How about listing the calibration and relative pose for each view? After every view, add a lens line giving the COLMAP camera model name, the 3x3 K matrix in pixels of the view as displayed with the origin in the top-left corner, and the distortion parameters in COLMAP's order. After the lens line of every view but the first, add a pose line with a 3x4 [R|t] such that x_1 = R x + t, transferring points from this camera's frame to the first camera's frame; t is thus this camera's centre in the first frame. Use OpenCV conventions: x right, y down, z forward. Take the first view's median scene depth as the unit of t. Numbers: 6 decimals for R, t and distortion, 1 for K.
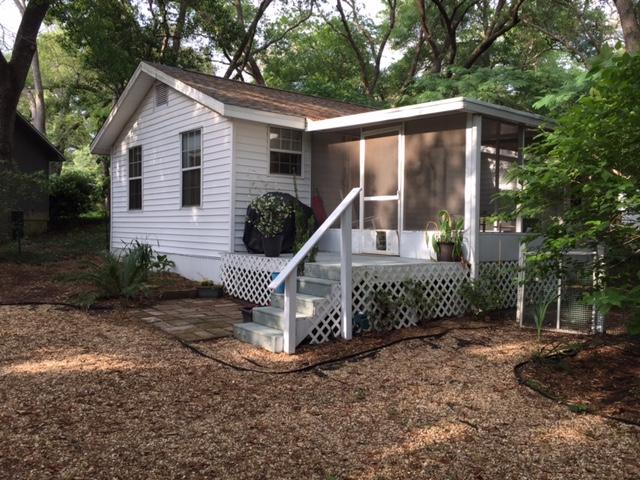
lens RADIAL K [[554.5, 0, 321.2], [0, 554.5, 241.5], [0, 0, 1]] dist [0.060630, -0.049661]
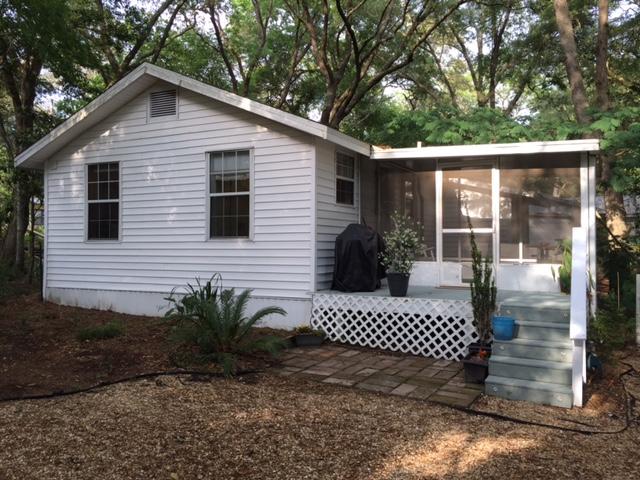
lens RADIAL K [[554.5, 0, 320.3], [0, 554.5, 238.5], [0, 0, 1]] dist [0.060630, -0.049661]
pose [[0.912594, -0.010758, 0.408726, -0.516396], [0.023869, 0.999351, -0.026990, -0.041063], [-0.408170, 0.034386, 0.912258, 0.187051]]
